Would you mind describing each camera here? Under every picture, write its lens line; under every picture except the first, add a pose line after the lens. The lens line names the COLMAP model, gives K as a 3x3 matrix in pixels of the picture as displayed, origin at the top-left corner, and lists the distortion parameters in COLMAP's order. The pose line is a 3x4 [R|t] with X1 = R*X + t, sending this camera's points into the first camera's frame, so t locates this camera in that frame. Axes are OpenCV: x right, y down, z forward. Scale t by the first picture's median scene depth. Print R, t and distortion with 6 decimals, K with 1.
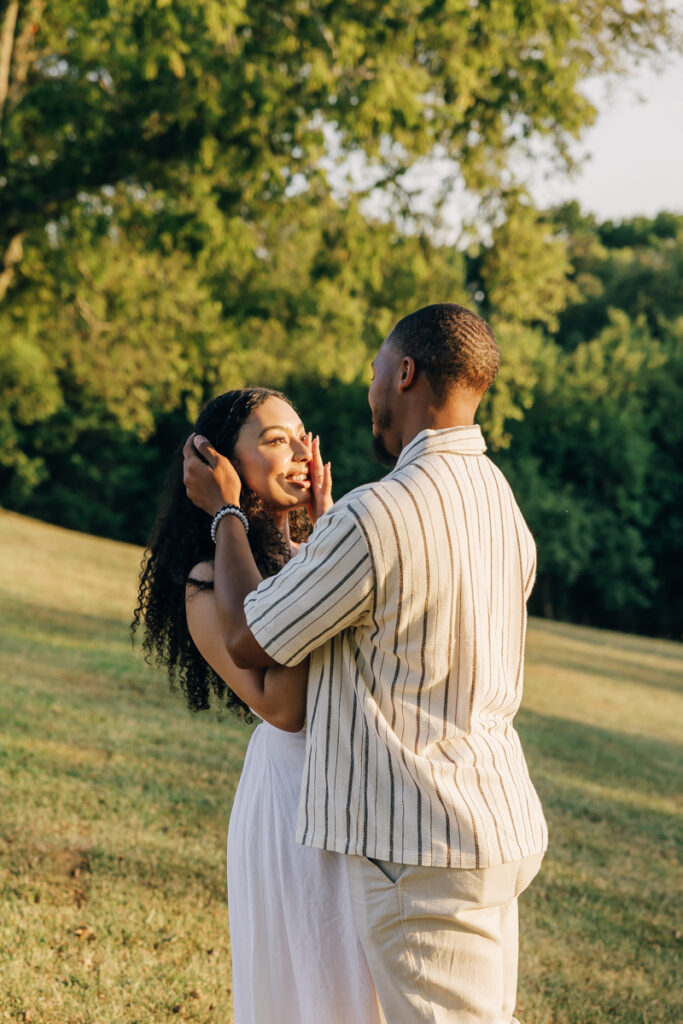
lens RADIAL K [[2070.5, 0, 321.1], [0, 2070.5, 572.6], [0, 0, 1]] dist [0.023963, -0.040801]
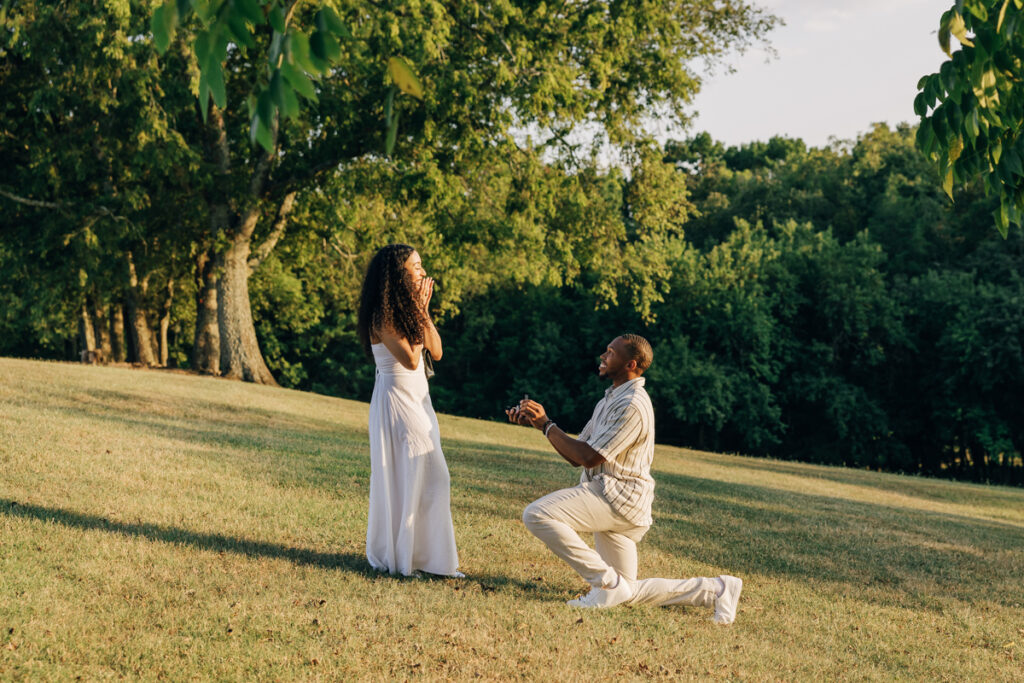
lens RADIAL K [[1802.6, 0, 590.0], [0, 1802.6, 357.3], [0, 0, 1]] dist [0.008399, 0.159757]
pose [[0.996875, -0.067671, 0.040747, -0.004507], [0.069806, 0.996127, -0.053467, 0.025039], [-0.036971, 0.056144, 0.997738, -0.212773]]
